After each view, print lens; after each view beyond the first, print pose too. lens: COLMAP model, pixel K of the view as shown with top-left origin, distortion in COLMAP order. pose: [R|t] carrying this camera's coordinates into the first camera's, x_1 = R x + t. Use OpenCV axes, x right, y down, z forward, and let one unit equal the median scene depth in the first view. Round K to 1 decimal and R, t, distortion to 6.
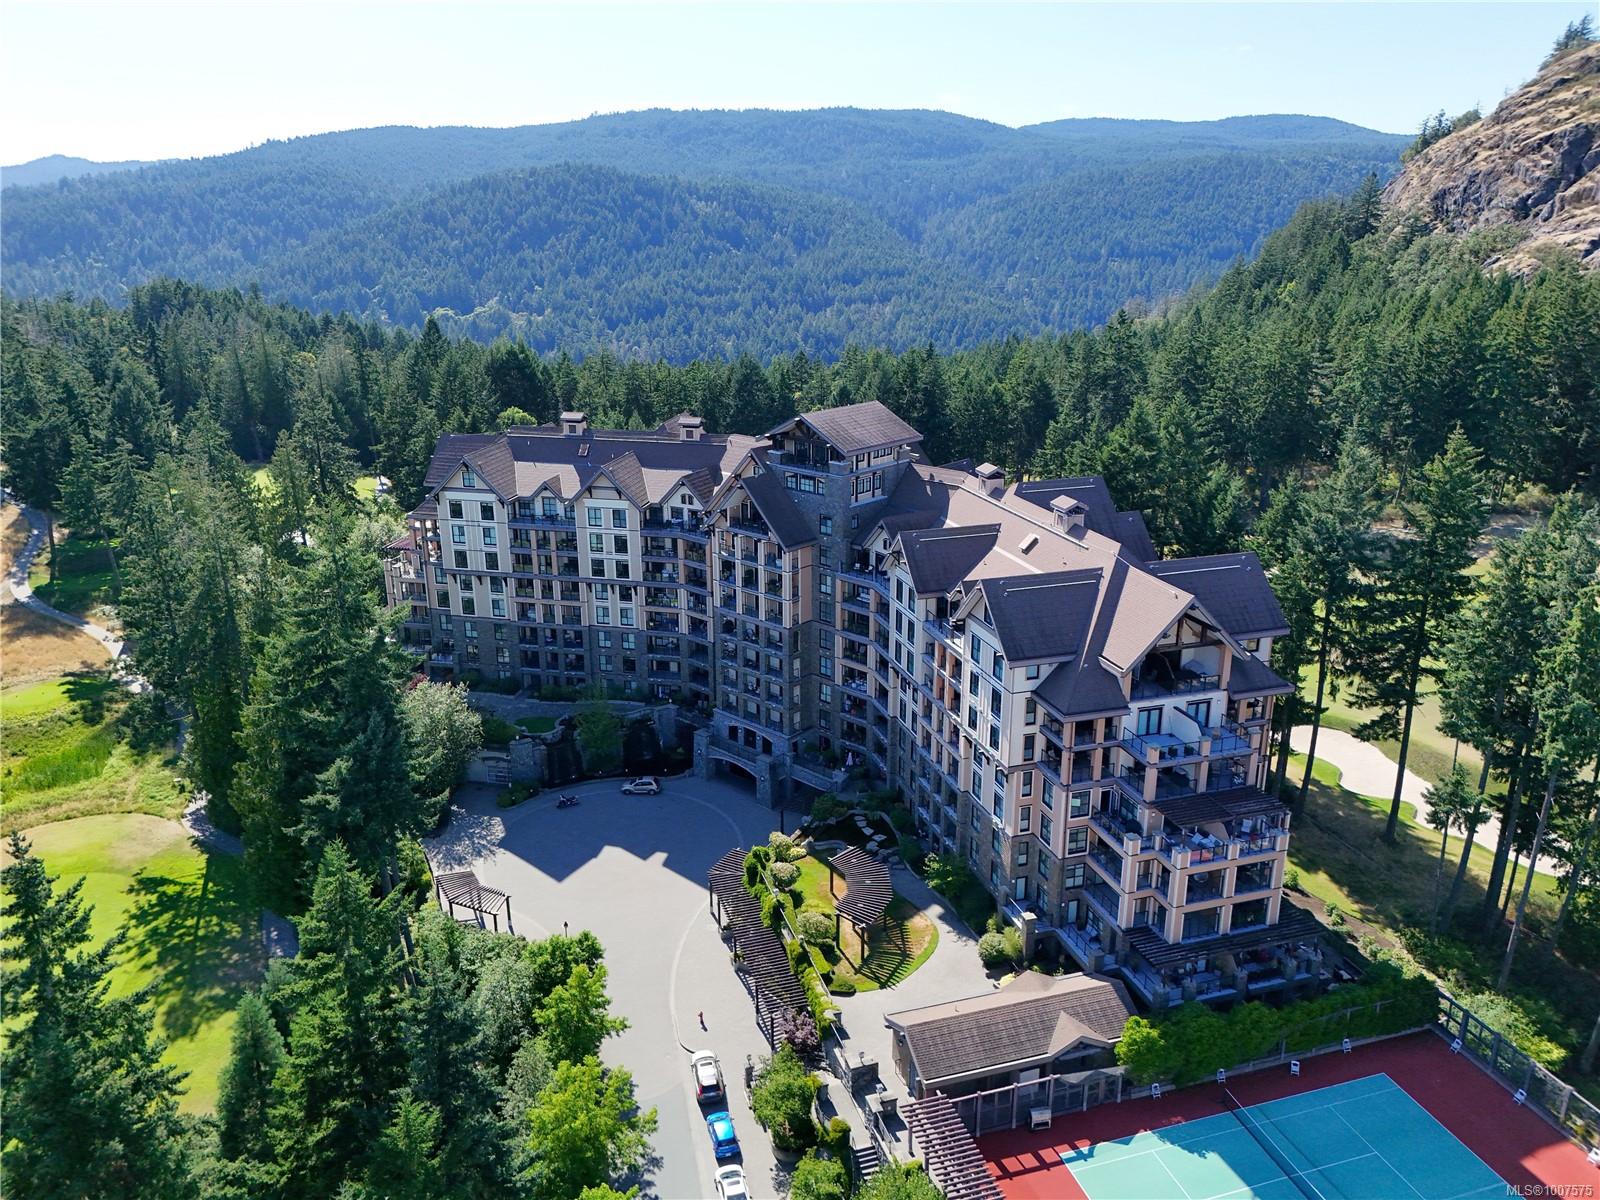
lens RADIAL K [[1175.3, 0, 802.5], [0, 1175.3, 592.9], [0, 0, 1]] dist [0.066392, -0.068394]
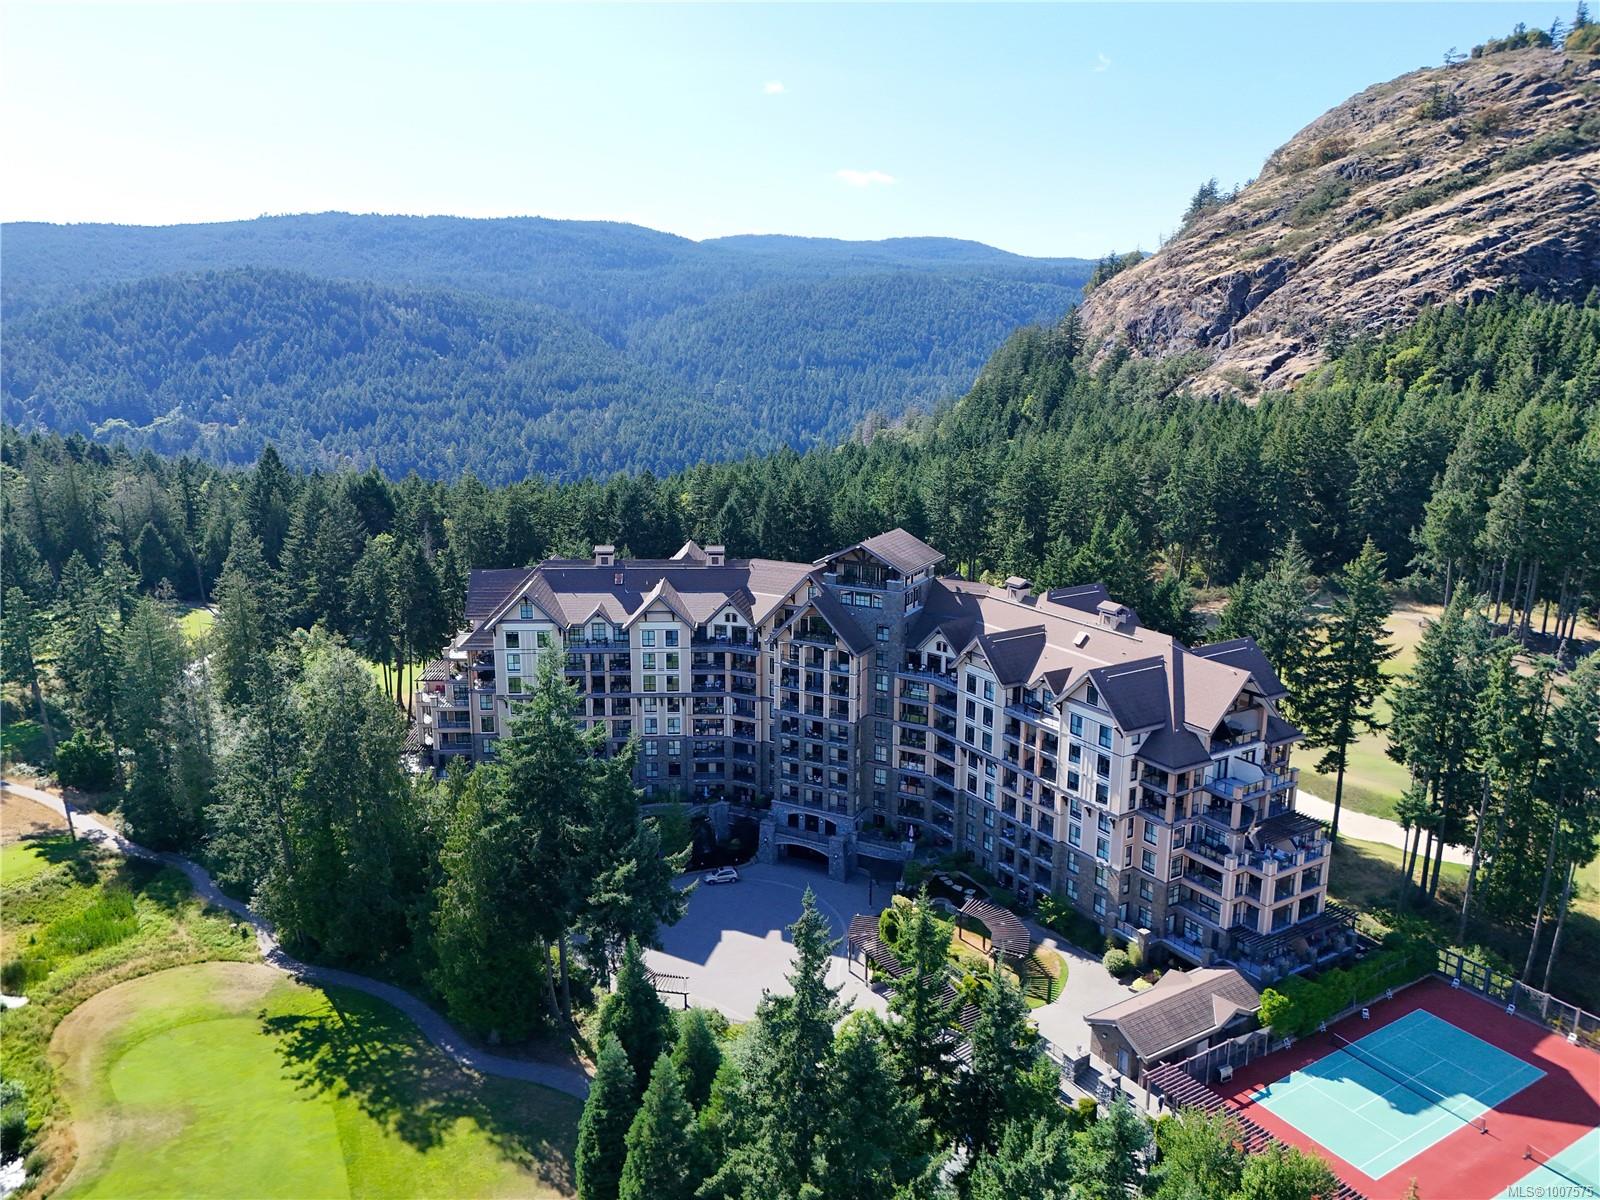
lens RADIAL K [[1175.3, 0, 802.5], [0, 1175.3, 592.9], [0, 0, 1]] dist [0.066392, -0.068394]
pose [[0.966541, -0.050569, 0.251478, -0.311480], [0.070987, 0.994818, -0.072789, -0.015620], [-0.246494, 0.088206, 0.965122, -0.117602]]
